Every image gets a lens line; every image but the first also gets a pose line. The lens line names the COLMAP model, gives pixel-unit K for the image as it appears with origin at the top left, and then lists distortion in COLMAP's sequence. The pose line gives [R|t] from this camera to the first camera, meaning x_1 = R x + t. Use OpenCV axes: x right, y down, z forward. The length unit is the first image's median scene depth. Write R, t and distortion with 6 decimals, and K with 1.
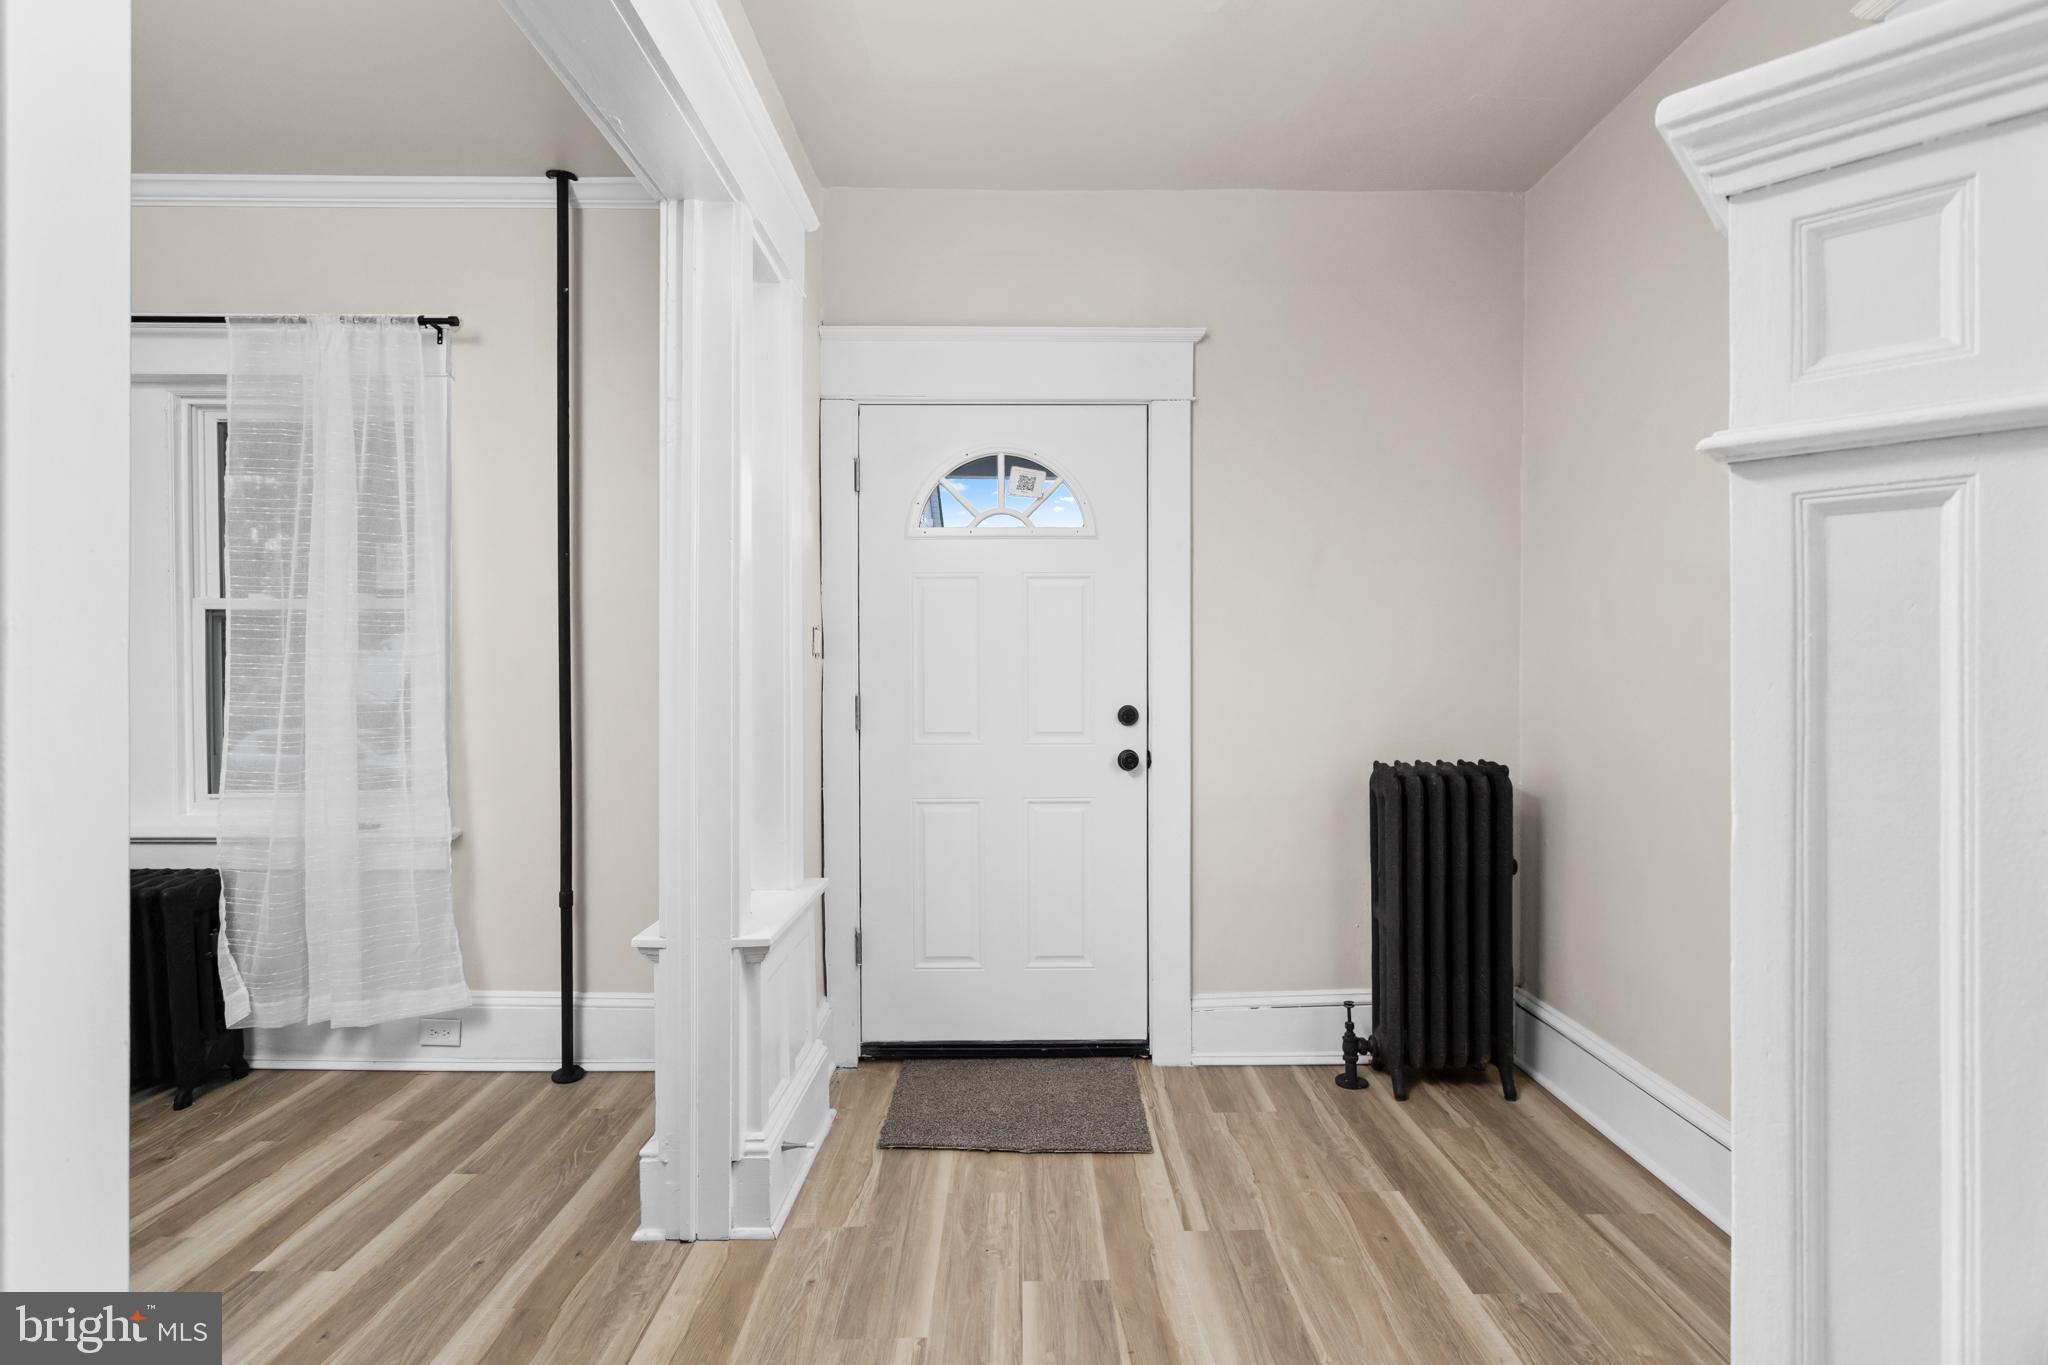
lens RADIAL K [[987.5, 0, 1031.2], [0, 987.5, 670.4], [0, 0, 1]] dist [0.004408, 0.001816]
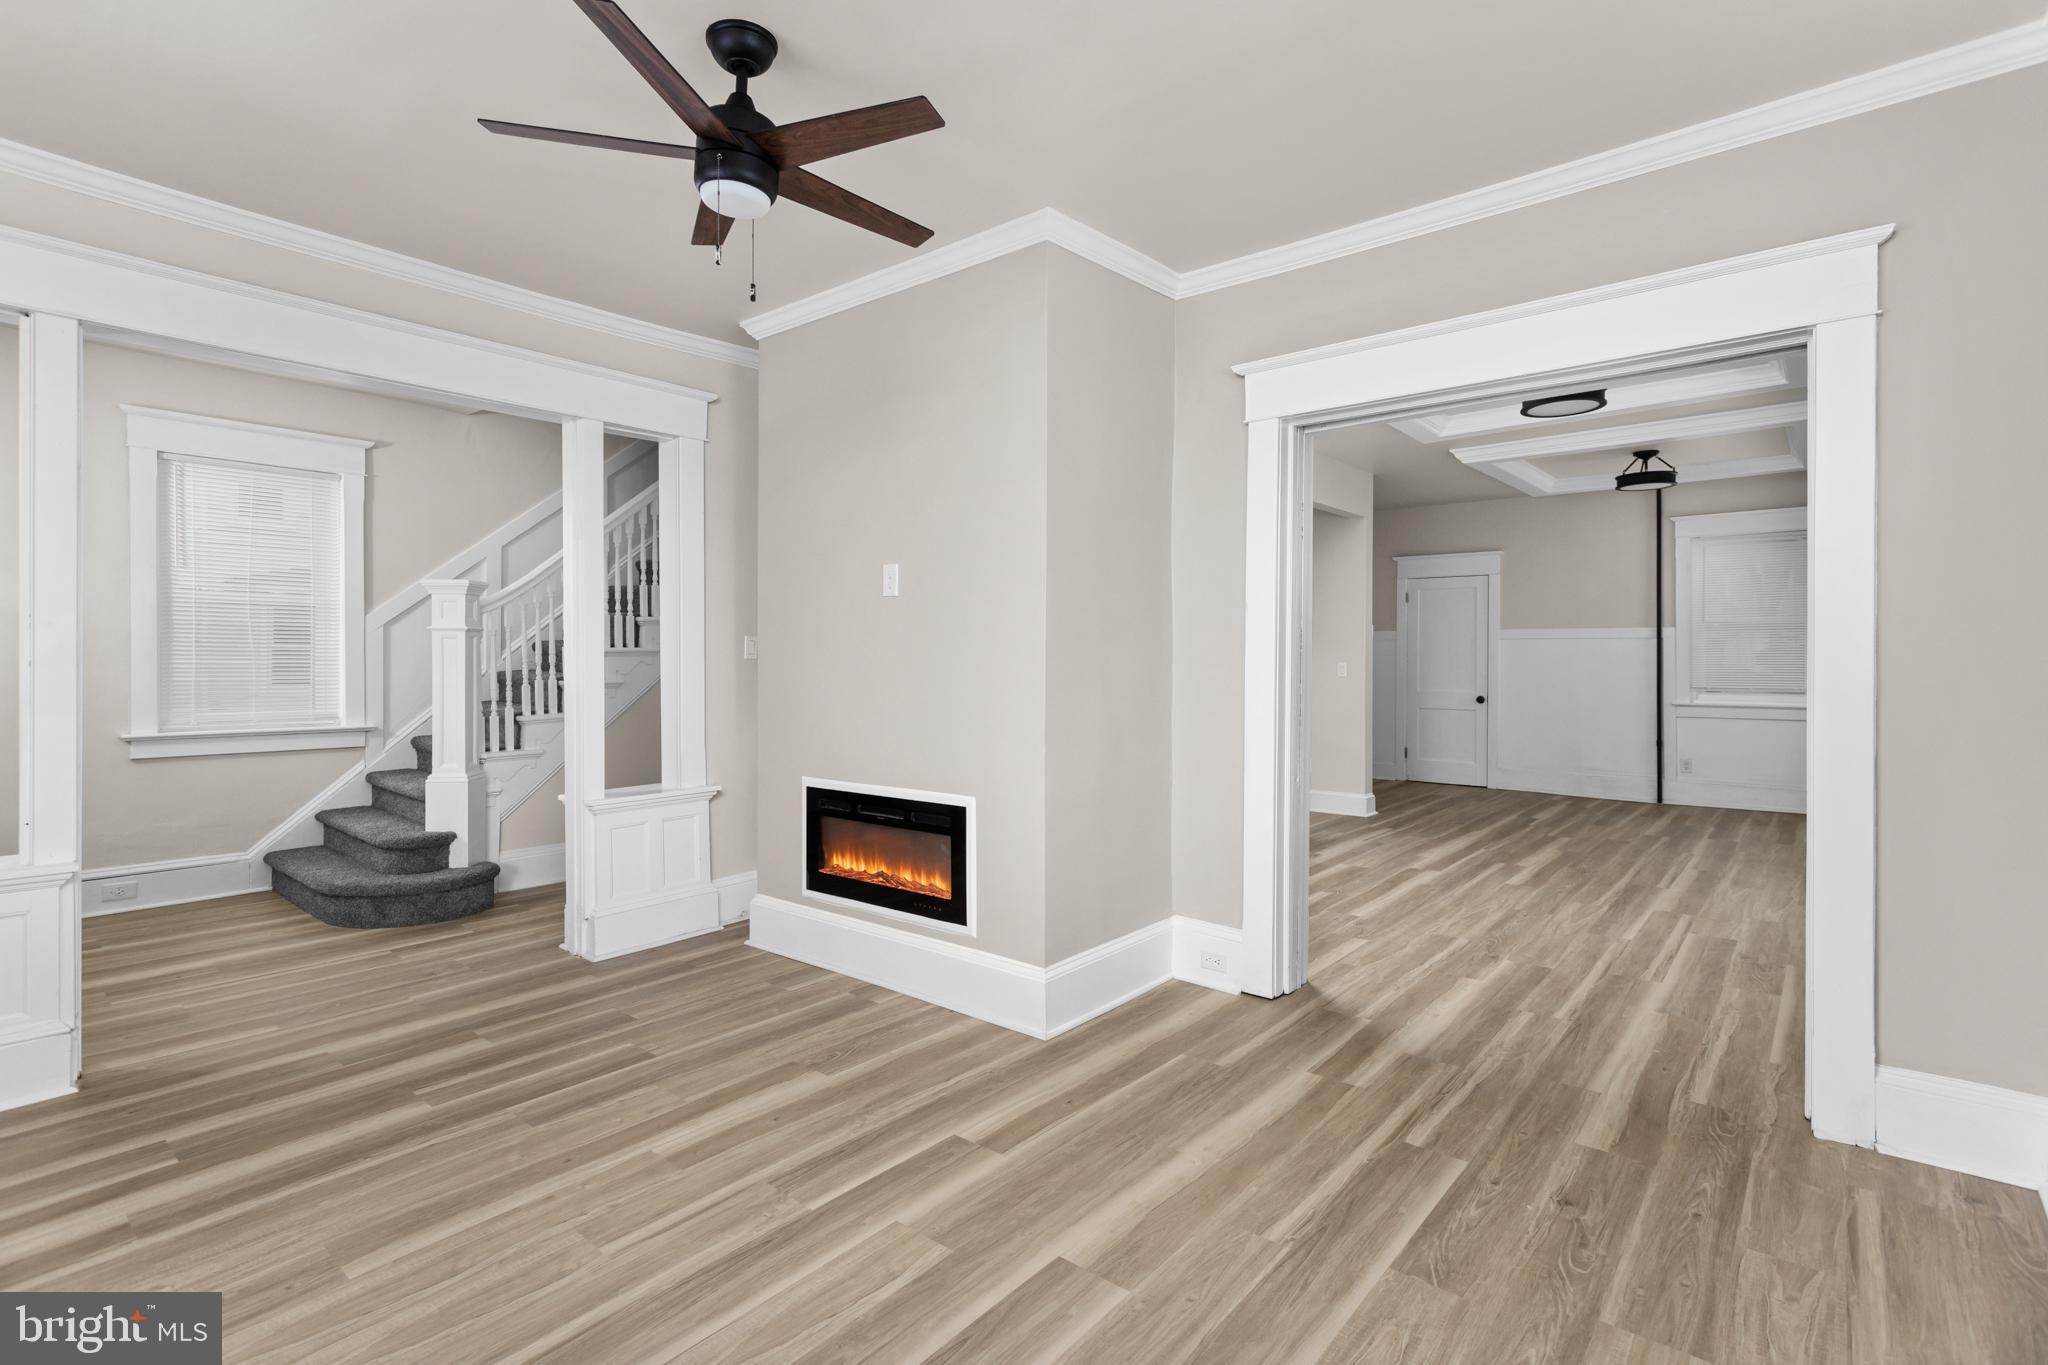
lens RADIAL K [[965.7, 0, 1024.0], [0, 965.7, 663.9], [0, 0, 1]] dist [0.000169, 0.000216]
pose [[-0.745819, -0.009362, 0.666083, -1.618162], [-0.001835, 0.999926, 0.012000, -0.009316], [-0.666146, 0.007728, -0.745781, 0.828263]]
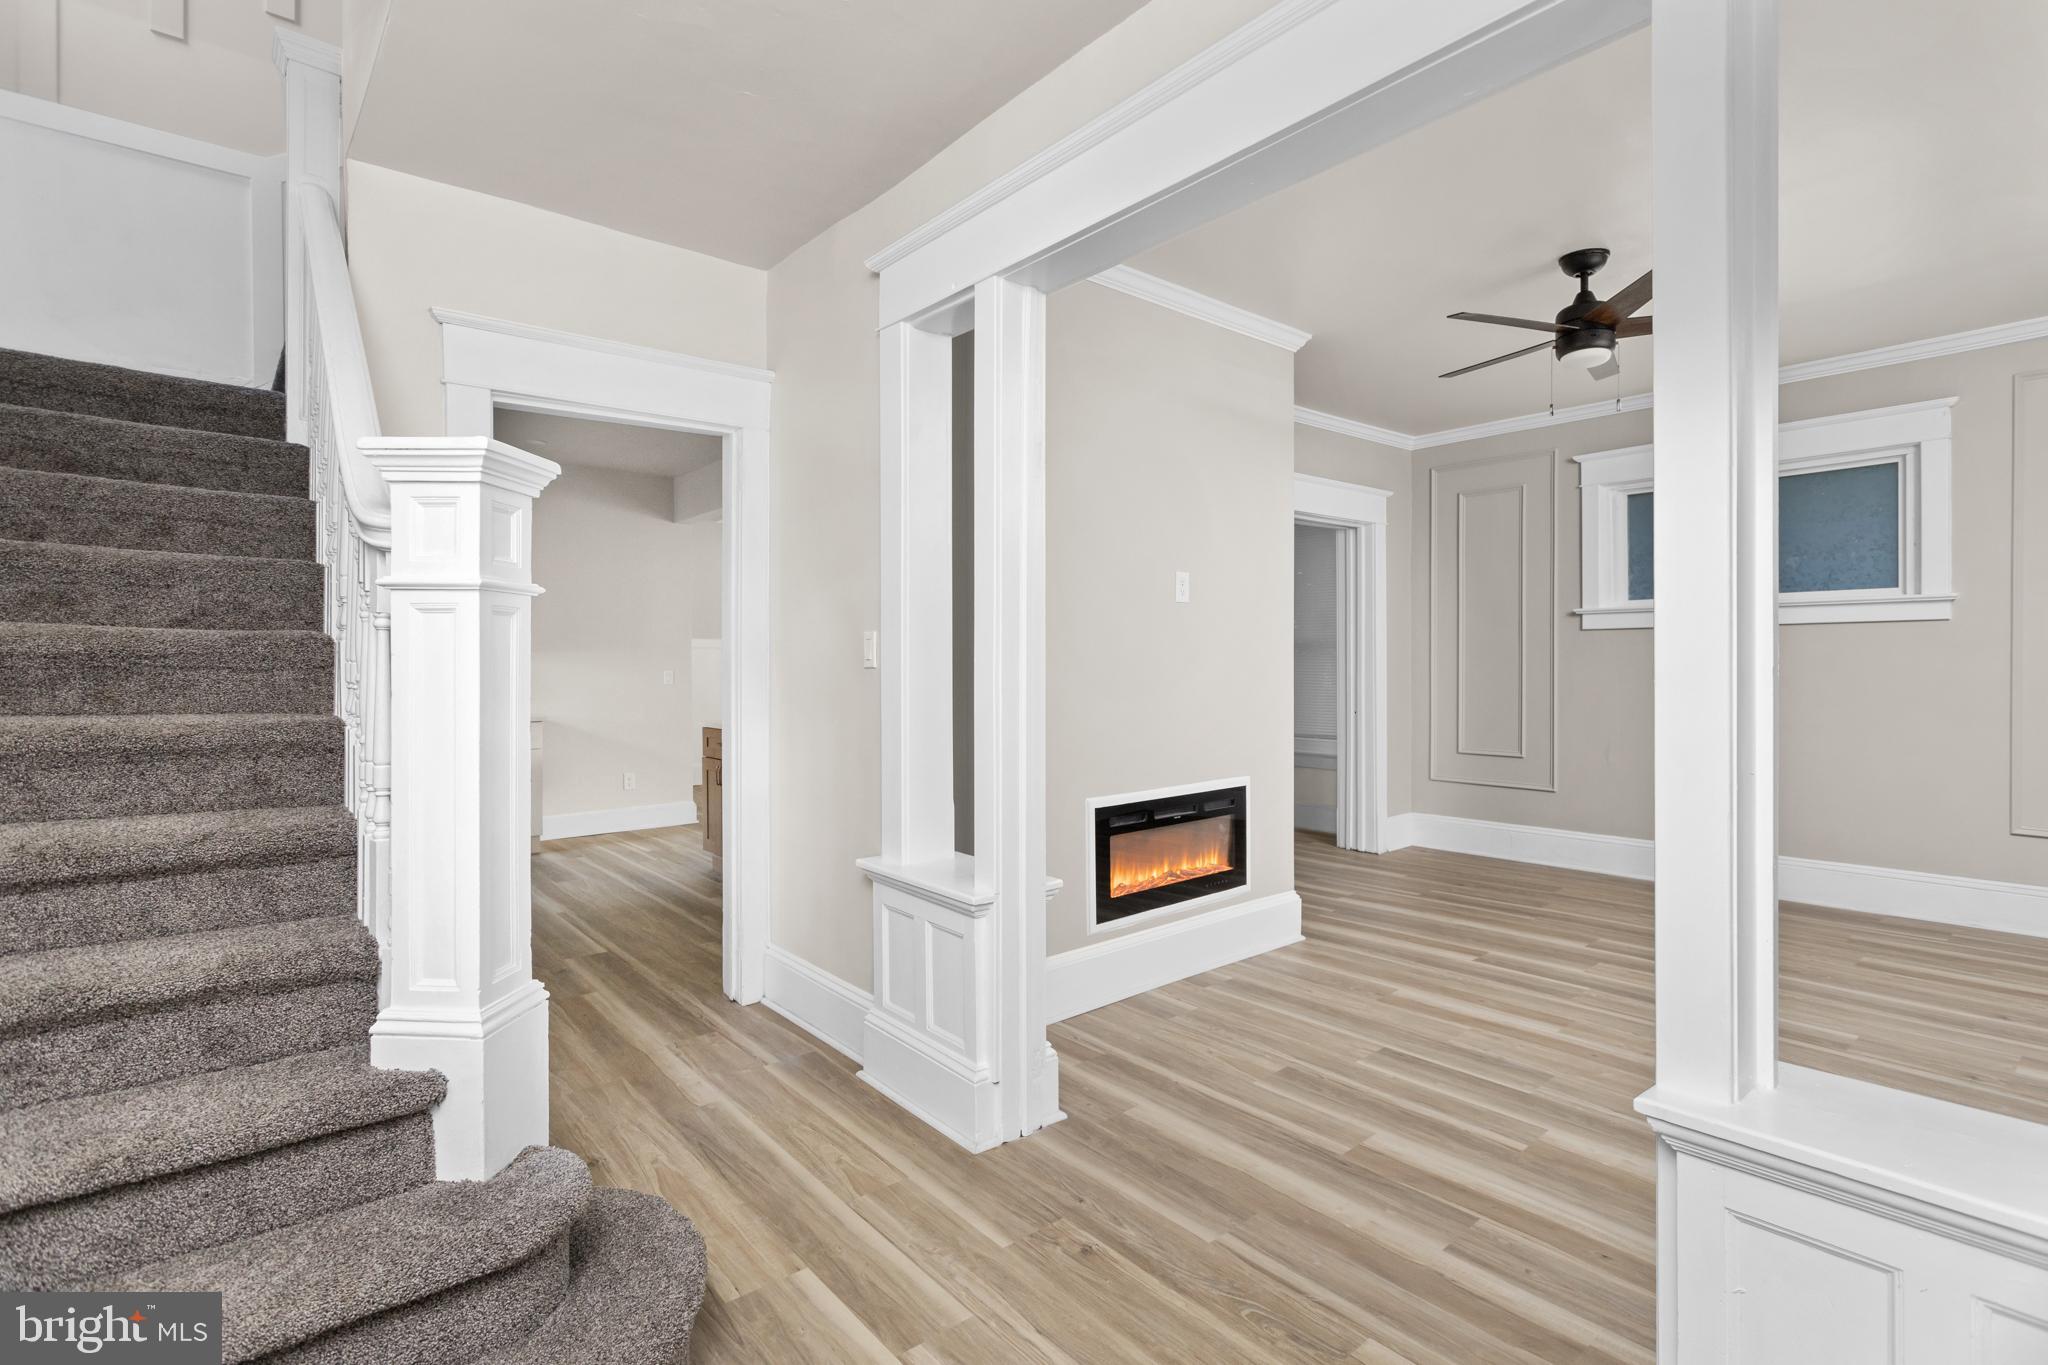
lens RADIAL K [[987.5, 0, 1031.2], [0, 987.5, 670.4], [0, 0, 1]] dist [0.004408, 0.001816]
pose [[-0.777850, 0.005462, -0.628426, 0.317579], [0.000239, 0.999965, 0.008395, -0.001567], [0.628450, 0.006380, -0.777824, 0.921932]]
